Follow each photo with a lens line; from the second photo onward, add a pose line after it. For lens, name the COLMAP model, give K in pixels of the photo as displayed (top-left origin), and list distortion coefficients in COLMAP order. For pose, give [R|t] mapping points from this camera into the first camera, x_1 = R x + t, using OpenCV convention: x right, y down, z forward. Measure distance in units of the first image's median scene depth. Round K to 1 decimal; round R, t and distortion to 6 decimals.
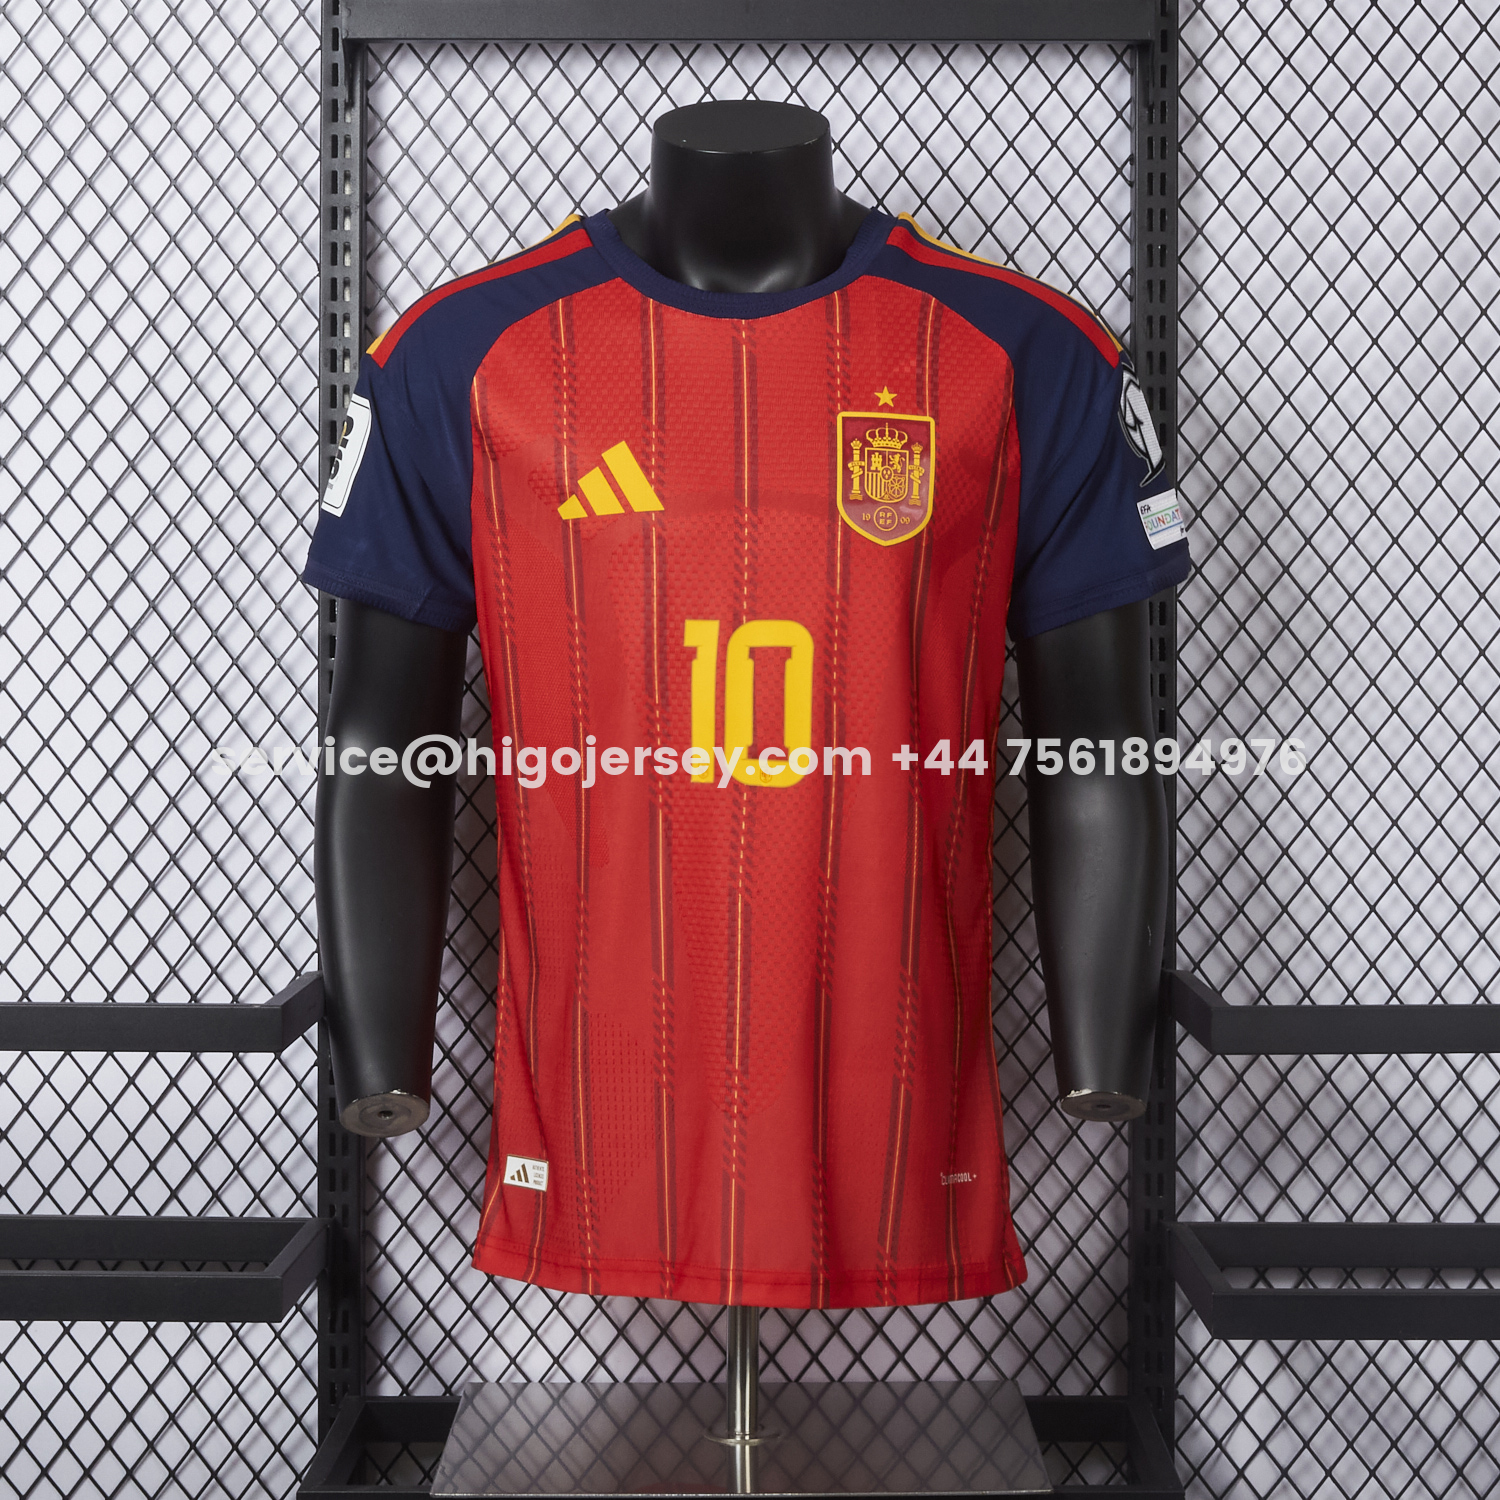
lens RADIAL K [[3949.6, 0, 750.7], [0, 3949.6, 747.9], [0, 0, 1]] dist [-0.103990, 0.000000]
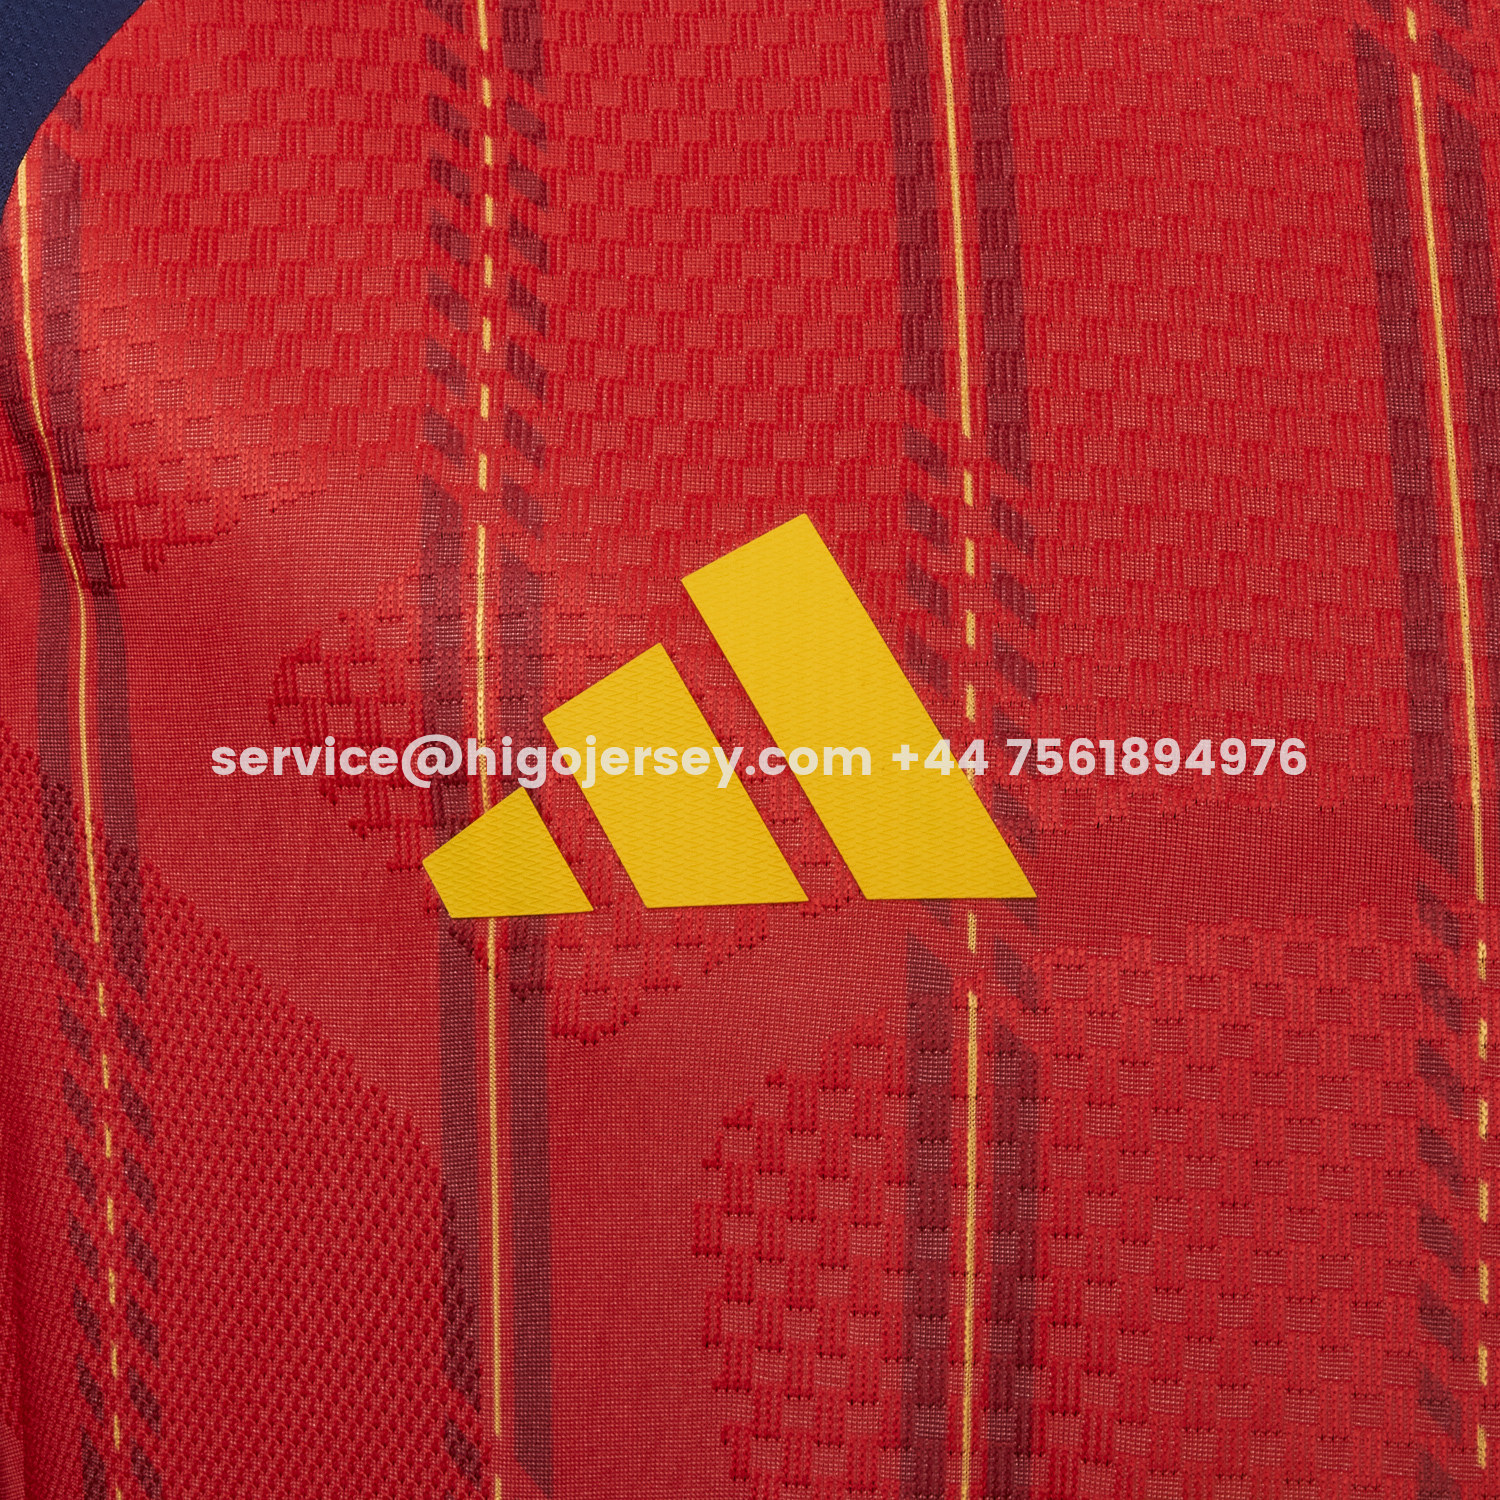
lens RADIAL K [[3949.6, 0, 749.9], [0, 3949.6, 754.6], [0, 0, 1]] dist [-0.103990, 0.000000]
pose [[0.994940, 0.049241, 0.087581, -0.050277], [-0.041086, 0.994855, -0.092602, -0.048977], [-0.091690, 0.088535, 0.991844, 0.814832]]
